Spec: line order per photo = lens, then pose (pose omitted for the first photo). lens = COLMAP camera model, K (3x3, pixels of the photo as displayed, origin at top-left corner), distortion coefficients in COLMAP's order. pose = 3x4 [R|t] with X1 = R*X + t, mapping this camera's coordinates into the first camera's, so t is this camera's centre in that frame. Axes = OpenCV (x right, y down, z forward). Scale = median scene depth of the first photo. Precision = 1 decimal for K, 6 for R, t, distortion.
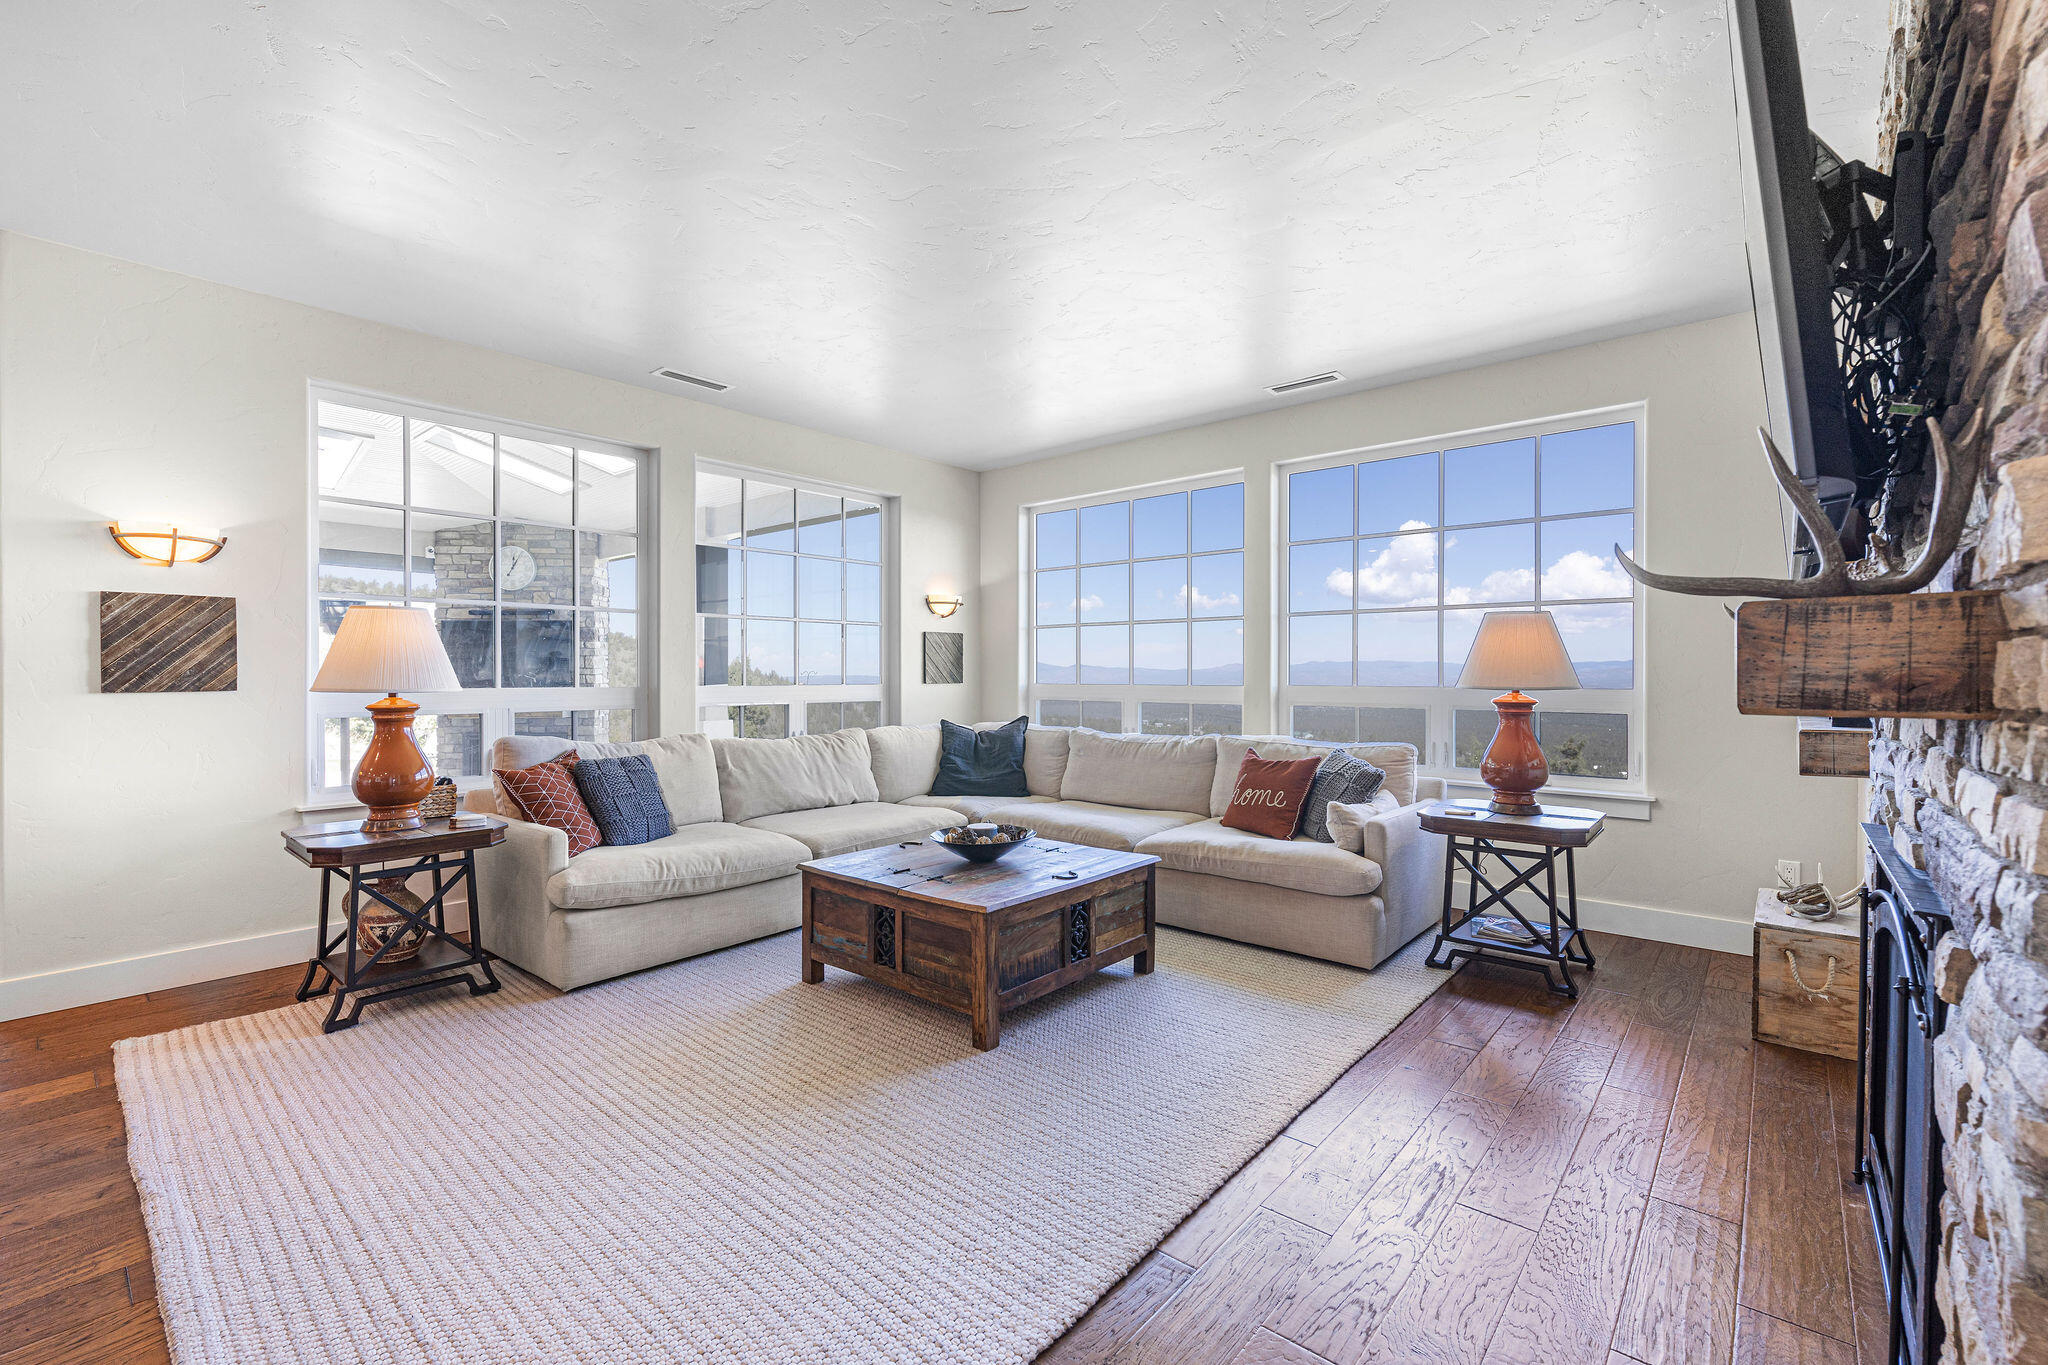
lens RADIAL K [[876.9, 0, 1030.5], [0, 876.9, 677.1], [0, 0, 1]] dist [-0.000494, -0.000758]
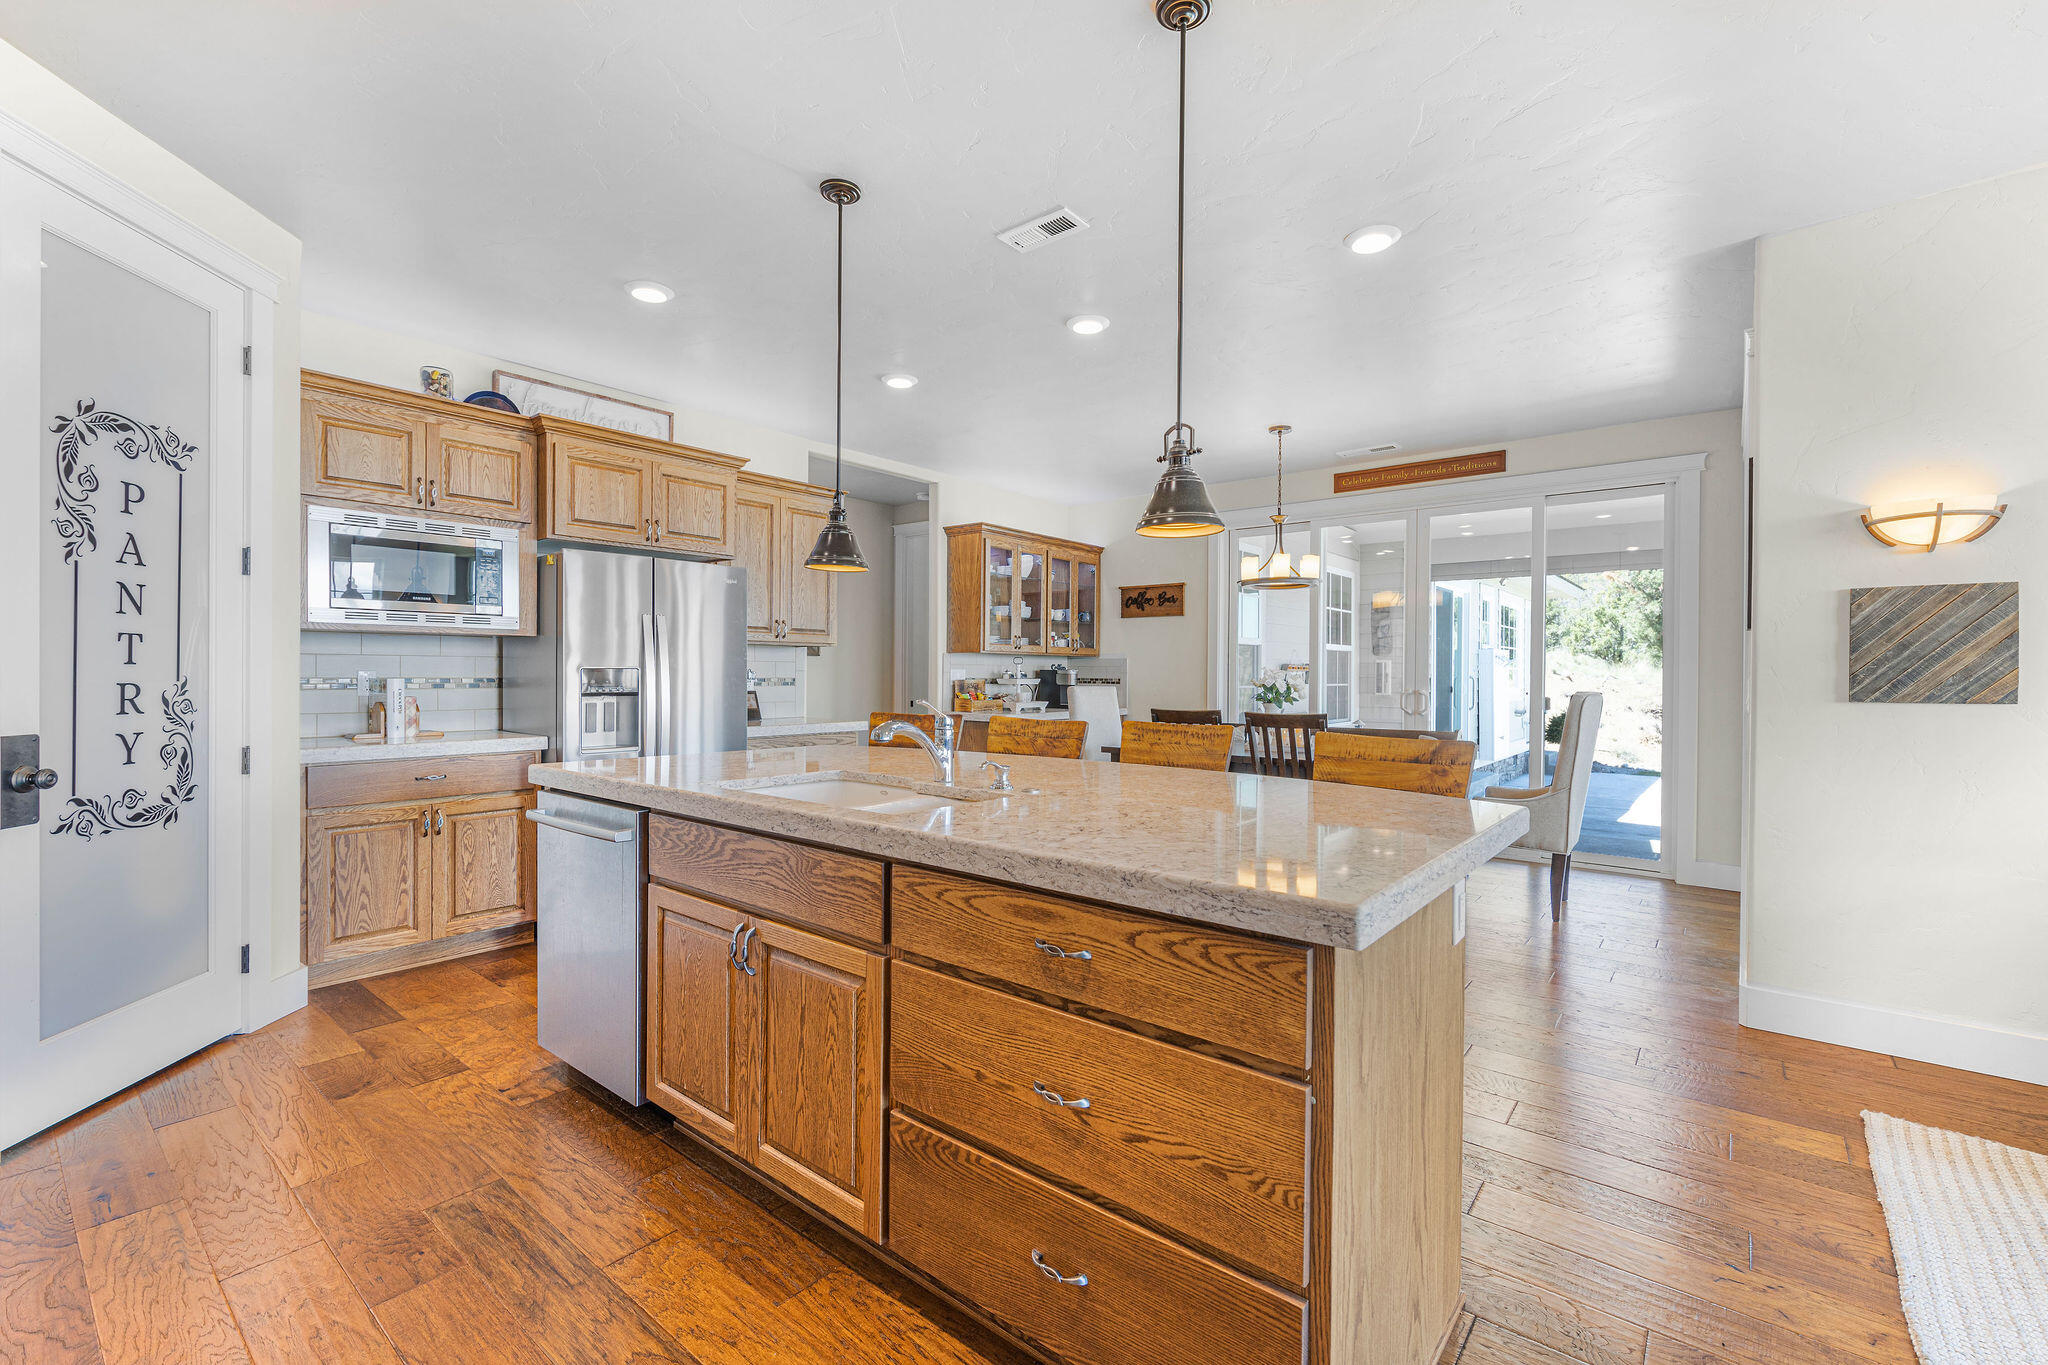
lens RADIAL K [[876.9, 0, 1026.1], [0, 876.9, 678.5], [0, 0, 1]] dist [-0.000494, -0.000758]
pose [[0.029201, 0.005642, -0.999558, -0.184358], [-0.011109, 0.999924, 0.005319, -0.001277], [0.999512, 0.010949, 0.029261, 0.127451]]
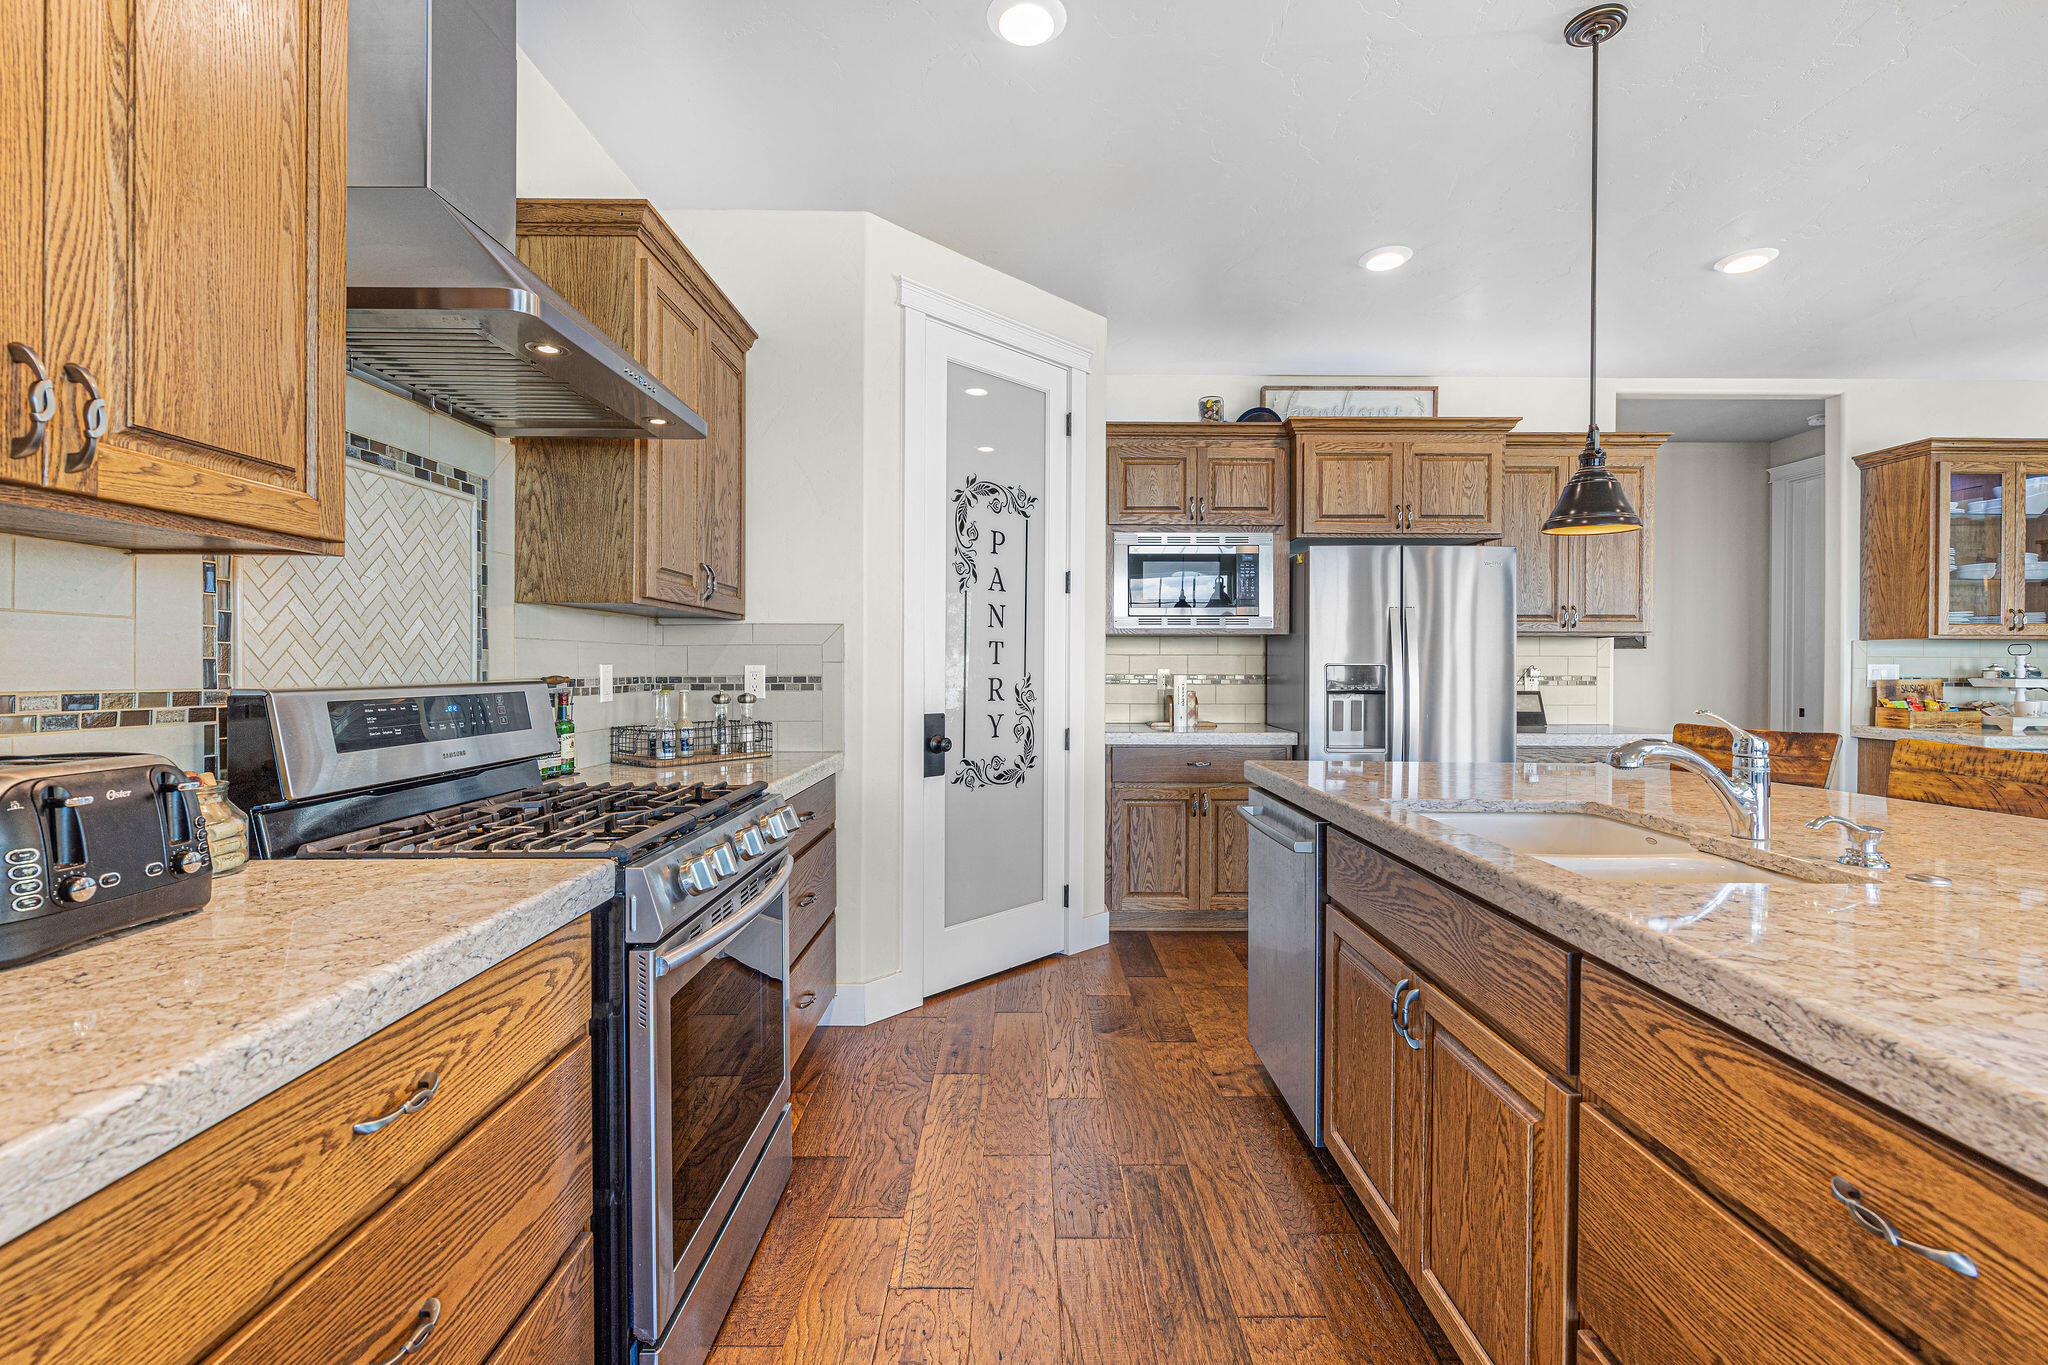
lens RADIAL K [[876.9, 0, 1027.1], [0, 876.9, 669.6], [0, 0, 1]] dist [-0.000494, -0.000758]
pose [[-0.752054, -0.000451, -0.659102, -0.308628], [-0.006574, 0.999955, 0.006816, -0.001768], [0.659069, 0.009459, -0.752023, 0.176378]]
